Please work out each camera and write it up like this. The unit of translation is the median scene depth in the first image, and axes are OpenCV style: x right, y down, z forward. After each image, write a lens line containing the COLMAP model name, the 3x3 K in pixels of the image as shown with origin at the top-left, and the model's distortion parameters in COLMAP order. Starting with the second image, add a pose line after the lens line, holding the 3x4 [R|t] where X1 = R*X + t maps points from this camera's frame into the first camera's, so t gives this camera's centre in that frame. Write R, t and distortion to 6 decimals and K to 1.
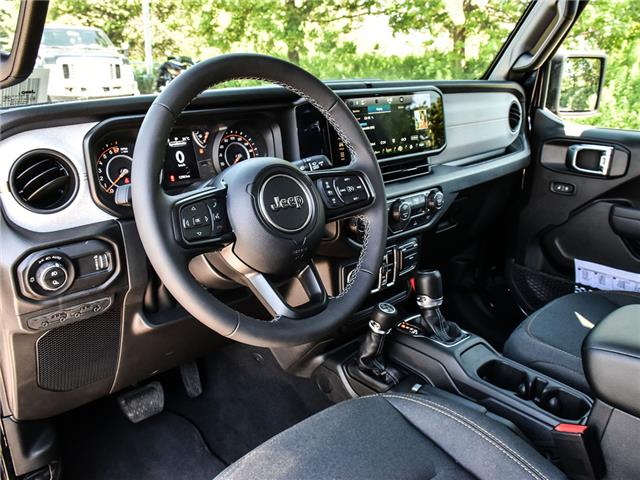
lens RADIAL K [[525.6, 0, 320.2], [0, 525.6, 243.0], [0, 0, 1]] dist [-0.006507, 0.001363]
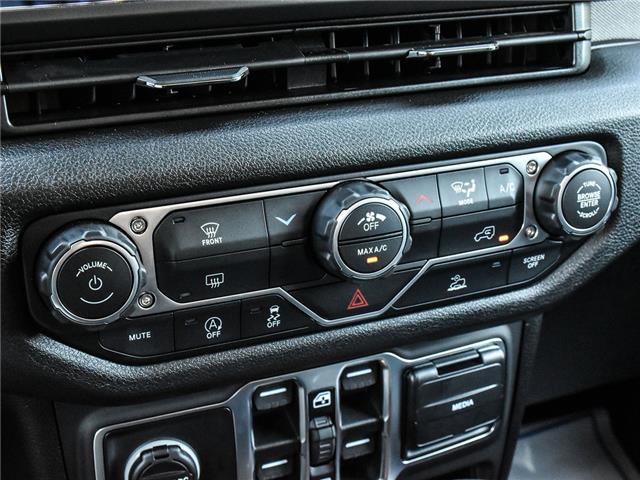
lens RADIAL K [[968.8, 0, 320.3], [0, 968.8, 240.8], [0, 0, 1]] dist [0.046844, 0.000000]
pose [[0.949006, 0.144018, -0.280441, 0.238142], [-0.122429, 0.988098, 0.093133, -0.088132], [0.290516, -0.054050, 0.955342, 0.565512]]
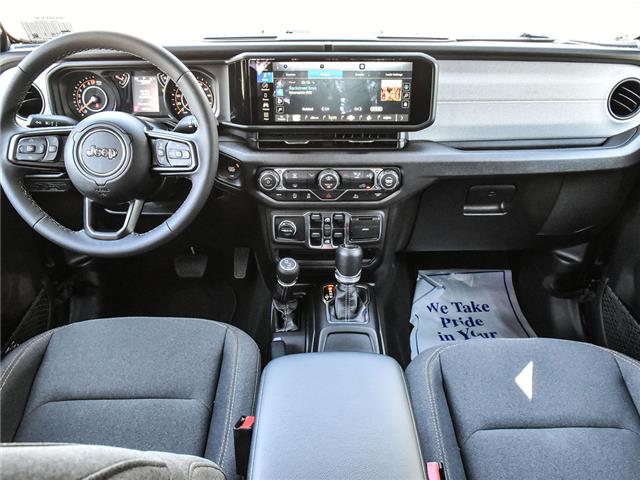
lens RADIAL K [[525.6, 0, 319.1], [0, 525.6, 236.7], [0, 0, 1]] dist [-0.006507, 0.001363]
pose [[0.745373, 0.335813, -0.575889, 0.709567], [-0.222657, 0.939656, 0.259749, -0.203984], [0.628365, -0.065384, 0.775166, 0.190965]]
